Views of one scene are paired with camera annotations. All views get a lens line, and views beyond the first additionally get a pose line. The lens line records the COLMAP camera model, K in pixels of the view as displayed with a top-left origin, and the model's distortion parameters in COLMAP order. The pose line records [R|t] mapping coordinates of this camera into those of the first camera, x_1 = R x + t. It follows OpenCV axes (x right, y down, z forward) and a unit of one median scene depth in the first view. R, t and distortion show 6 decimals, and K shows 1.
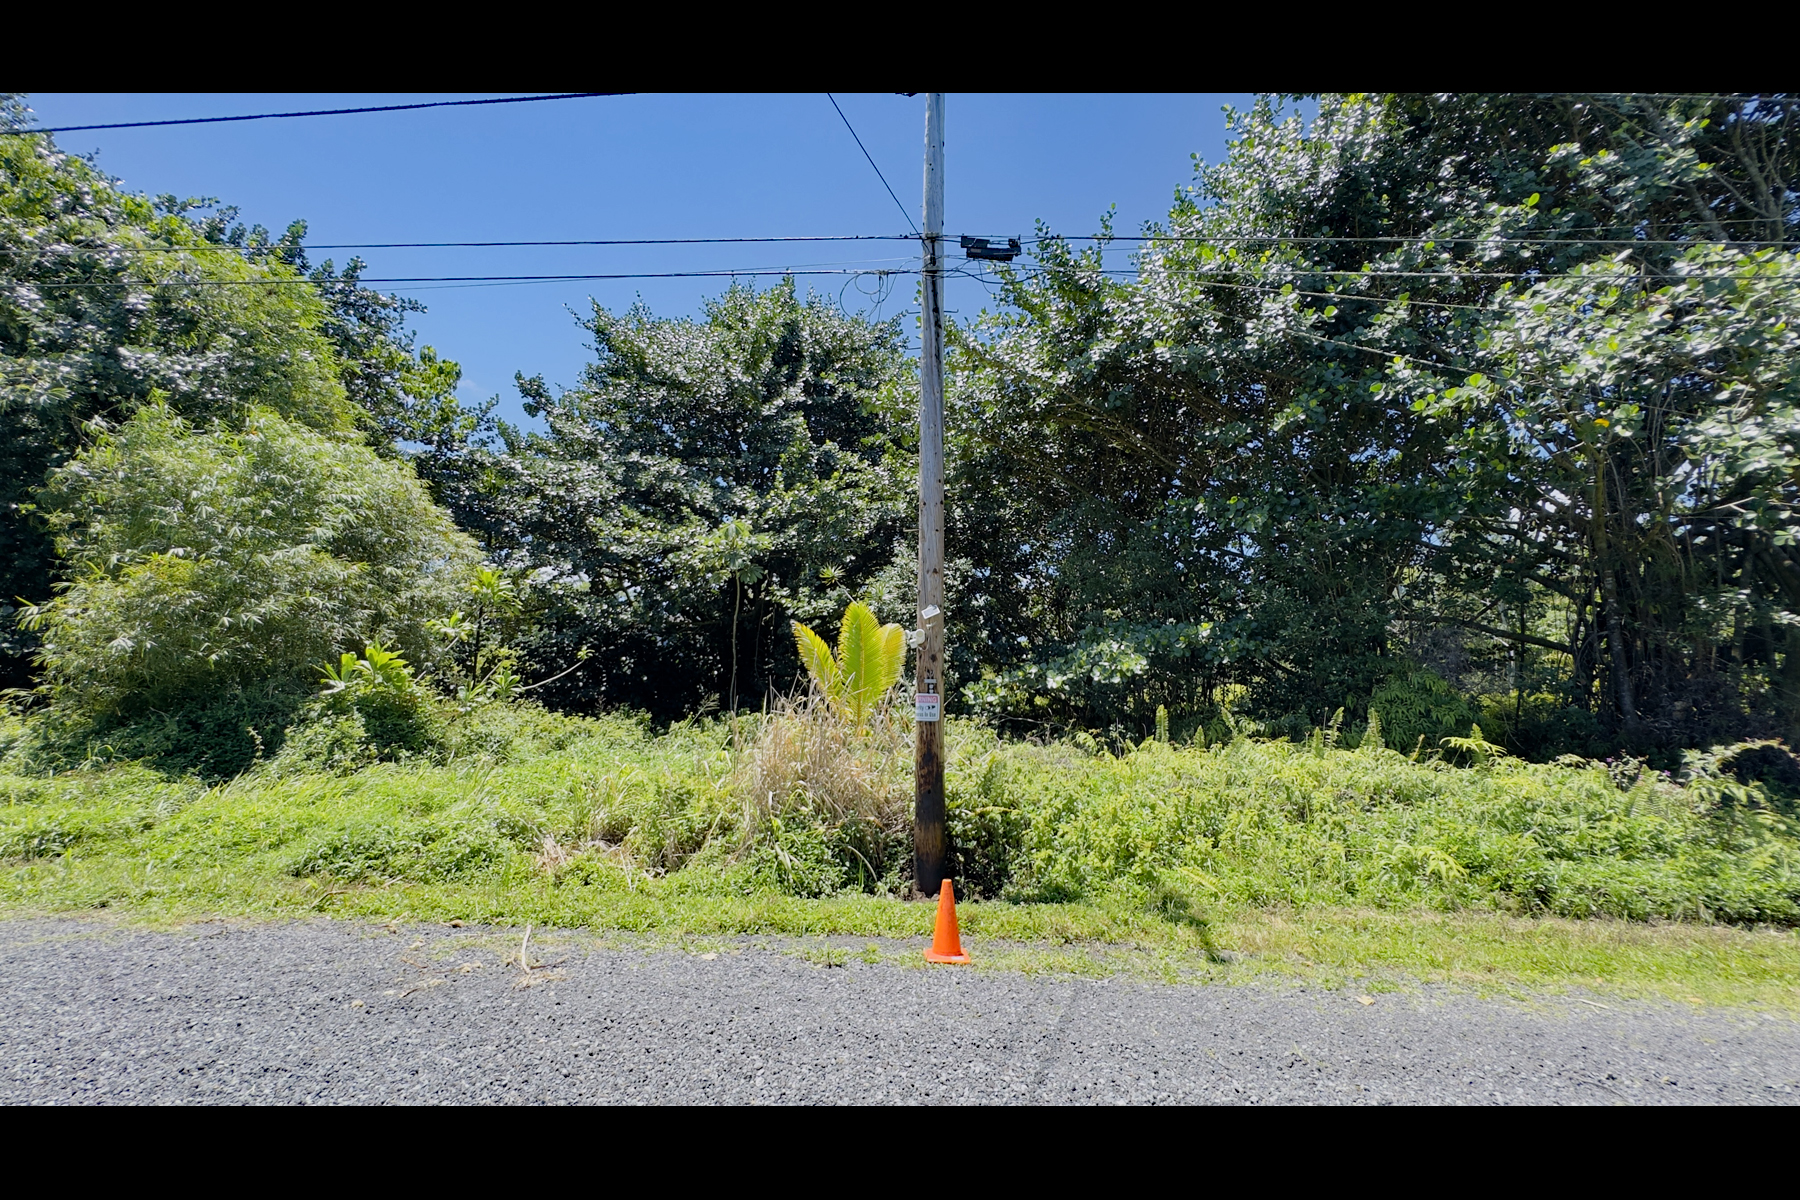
lens RADIAL K [[724.1, 0, 887.9], [0, 724.1, 605.1], [0, 0, 1]] dist [-0.001853, -0.000061]
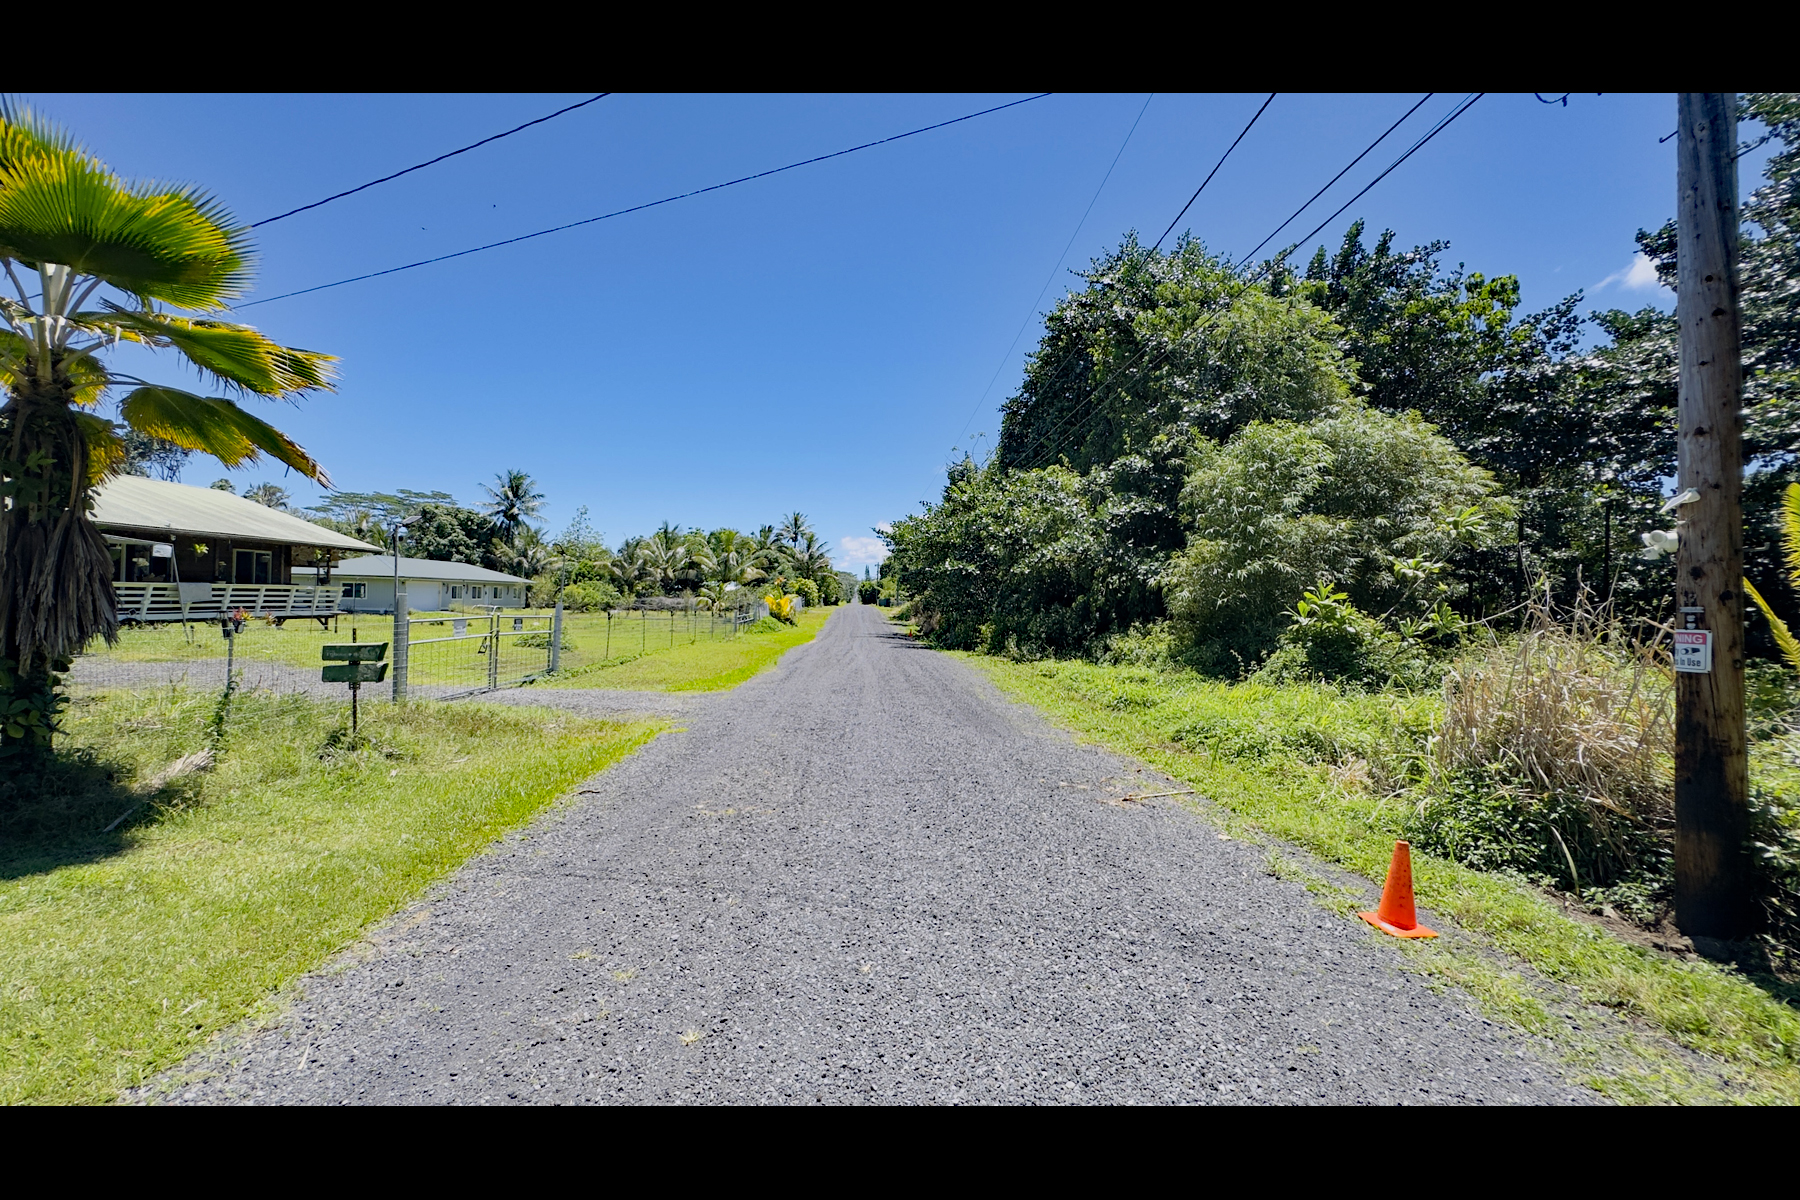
lens RADIAL K [[718.3, 0, 893.9], [0, 718.3, 619.9], [0, 0, 1]] dist [-0.007710, 0.000141]
pose [[0.101192, -0.000278, -0.994867, 0.369579], [0.099073, 0.995032, 0.009799, 0.024257], [0.989922, -0.099556, 0.100717, 0.154920]]
